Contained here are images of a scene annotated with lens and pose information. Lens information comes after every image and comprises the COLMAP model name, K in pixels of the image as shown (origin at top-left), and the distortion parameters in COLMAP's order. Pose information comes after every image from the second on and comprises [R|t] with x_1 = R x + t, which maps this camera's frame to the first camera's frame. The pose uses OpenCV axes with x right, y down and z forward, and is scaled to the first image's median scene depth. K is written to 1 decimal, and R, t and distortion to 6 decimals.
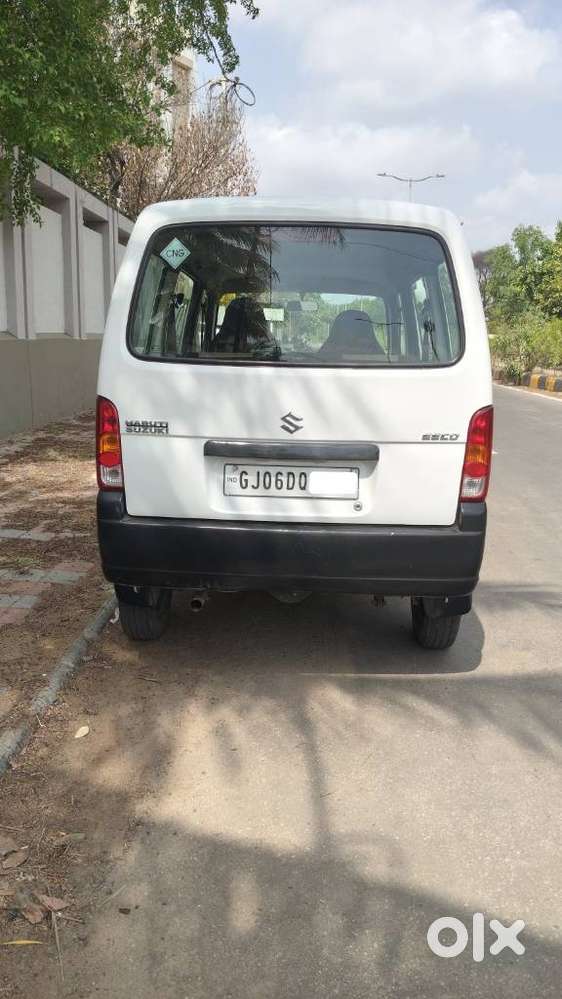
lens RADIAL K [[764.3, 0, 281.0], [0, 764.3, 499.5], [0, 0, 1]] dist [0.065088, -0.155761]
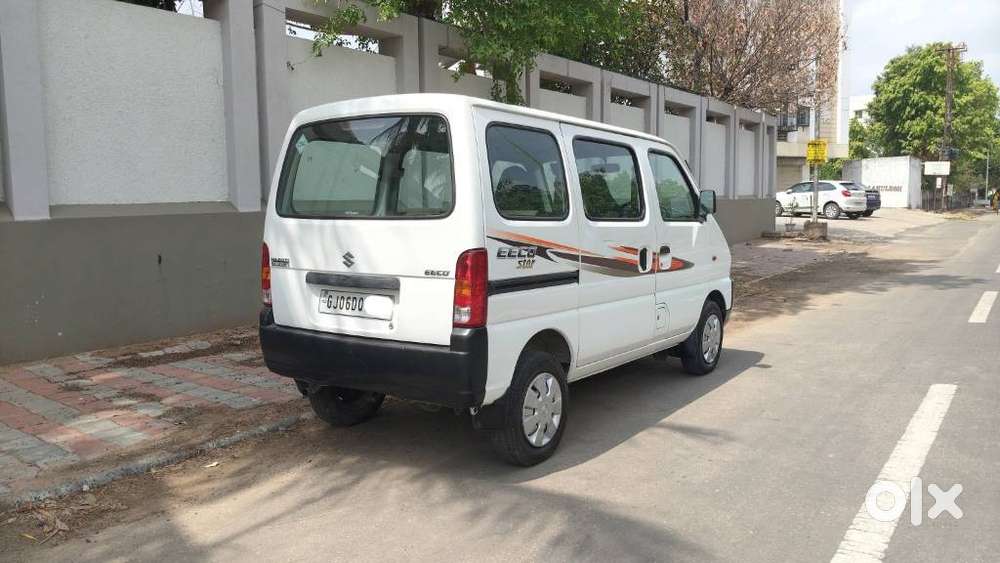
lens RADIAL K [[765.1, 0, 500.0], [0, 765.1, 281.5], [0, 0, 1]] dist [0.065088, -0.155761]
pose [[0.835082, 0.025855, -0.549517, 0.961061], [-0.082437, 0.993497, -0.078533, 0.021100], [0.543913, 0.110882, 0.831783, 0.026386]]
